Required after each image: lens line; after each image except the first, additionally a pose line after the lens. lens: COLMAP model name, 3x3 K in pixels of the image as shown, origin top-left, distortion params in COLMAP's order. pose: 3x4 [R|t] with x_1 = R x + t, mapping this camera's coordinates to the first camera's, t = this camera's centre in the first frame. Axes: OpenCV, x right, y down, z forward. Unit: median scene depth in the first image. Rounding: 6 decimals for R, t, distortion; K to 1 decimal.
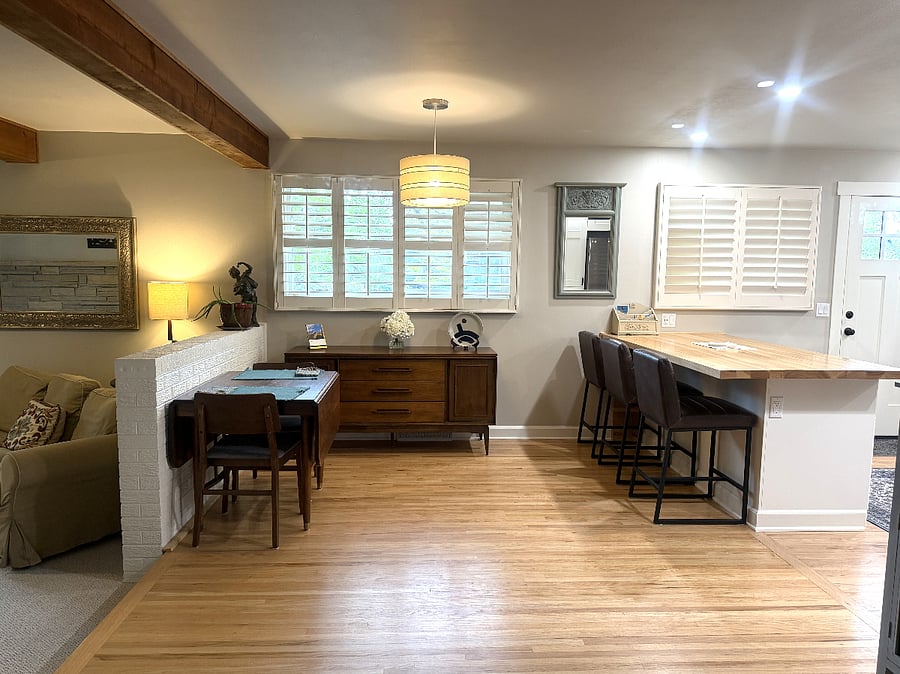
lens RADIAL K [[629.2, 0, 450.0], [0, 629.2, 337.0], [0, 0, 1]] dist [0.078301, -0.096360]
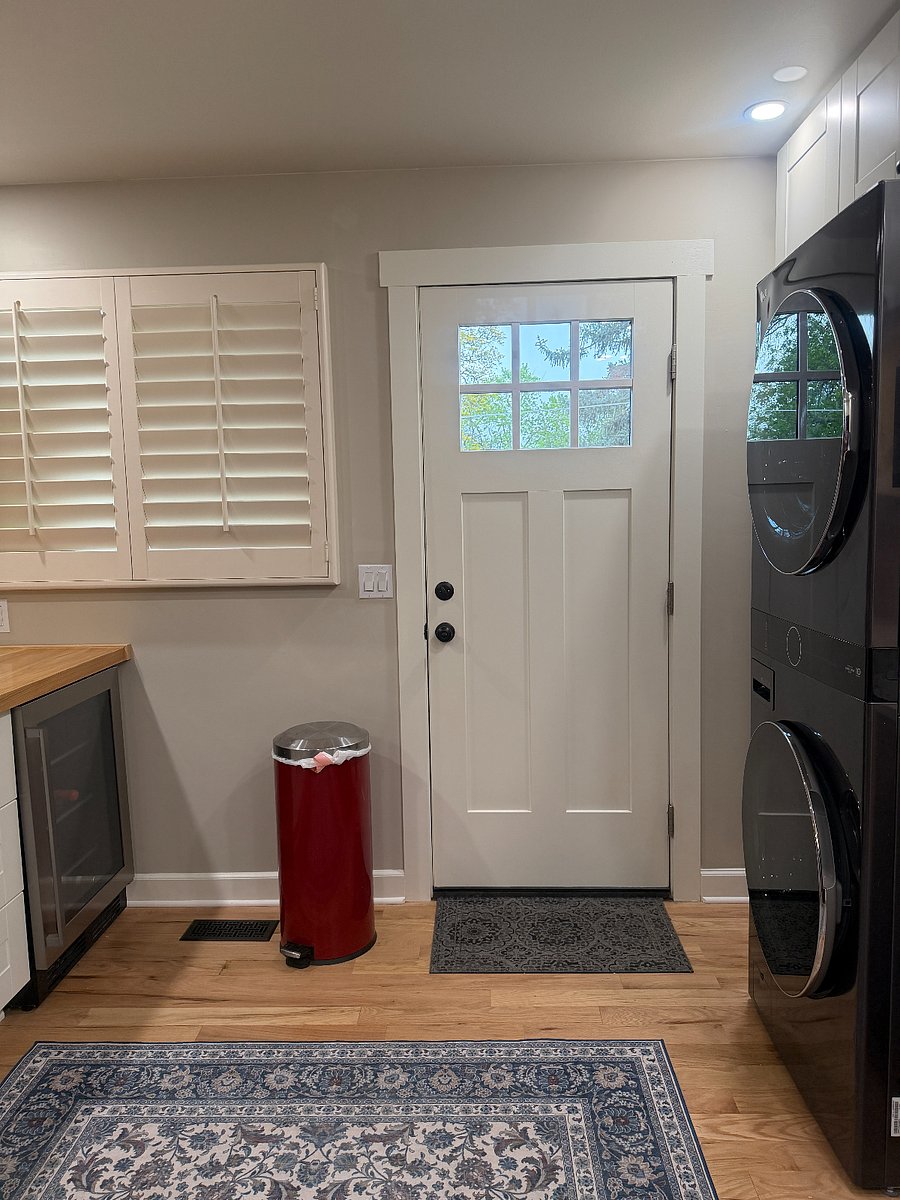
lens RADIAL K [[838.9, 0, 450.0], [0, 838.9, 600.0], [0, 0, 1]] dist [0.078301, -0.096360]
pose [[0.996028, -0.025987, -0.085169, 0.680429], [0.027417, 0.999501, 0.015661, -0.037596], [0.084720, -0.017933, 0.996243, 0.478940]]
